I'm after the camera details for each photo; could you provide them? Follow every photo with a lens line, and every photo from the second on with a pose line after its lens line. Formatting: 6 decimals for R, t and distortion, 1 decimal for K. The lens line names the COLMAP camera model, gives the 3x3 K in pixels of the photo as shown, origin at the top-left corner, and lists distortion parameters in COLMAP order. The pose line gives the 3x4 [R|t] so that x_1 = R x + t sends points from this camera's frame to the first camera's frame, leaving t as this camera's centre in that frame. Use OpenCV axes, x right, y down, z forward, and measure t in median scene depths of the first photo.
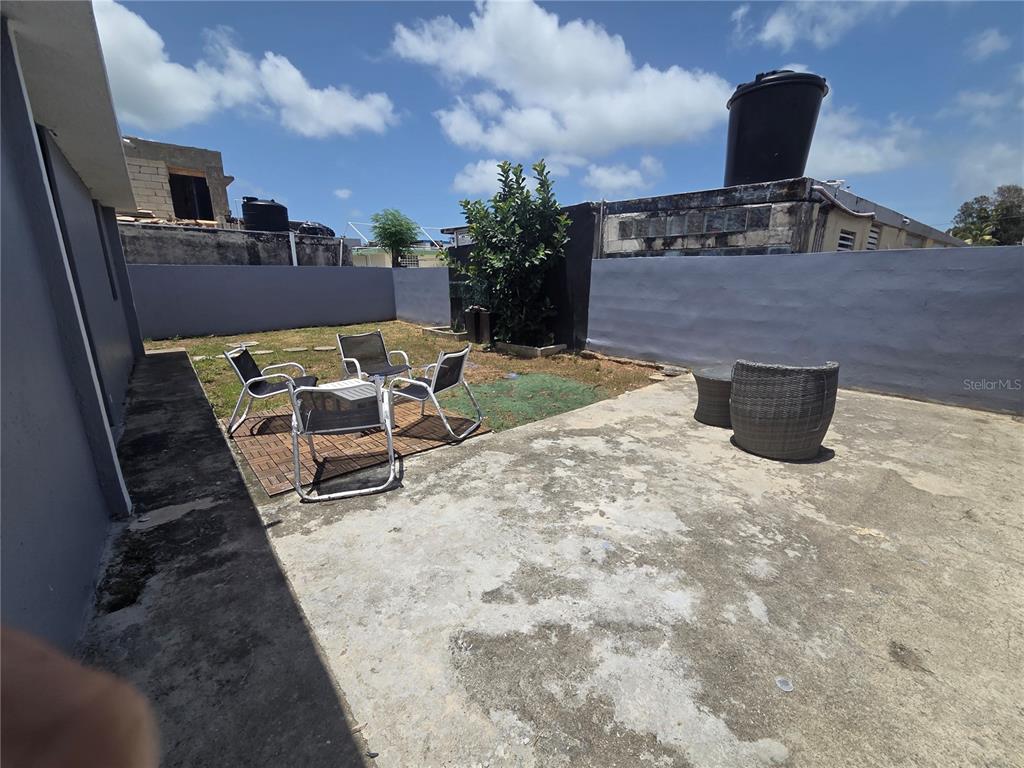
lens RADIAL K [[422.6, 0, 519.0], [0, 422.6, 389.7], [0, 0, 1]] dist [-0.000349, 0.000444]
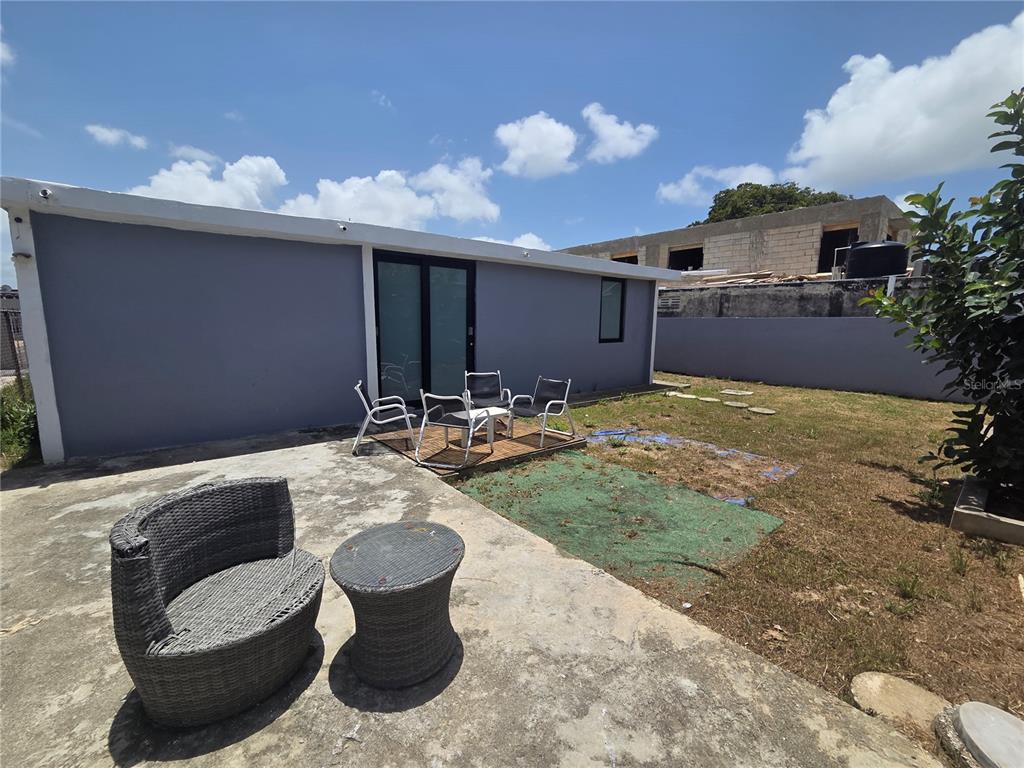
lens RADIAL K [[422.6, 0, 505.7], [0, 422.6, 382.1], [0, 0, 1]] dist [-0.000349, 0.000444]
pose [[-0.032297, 0.142632, -0.989249, 0.931812], [-0.268693, 0.952089, 0.146047, -0.319132], [0.962684, 0.270521, 0.007575, 1.079141]]
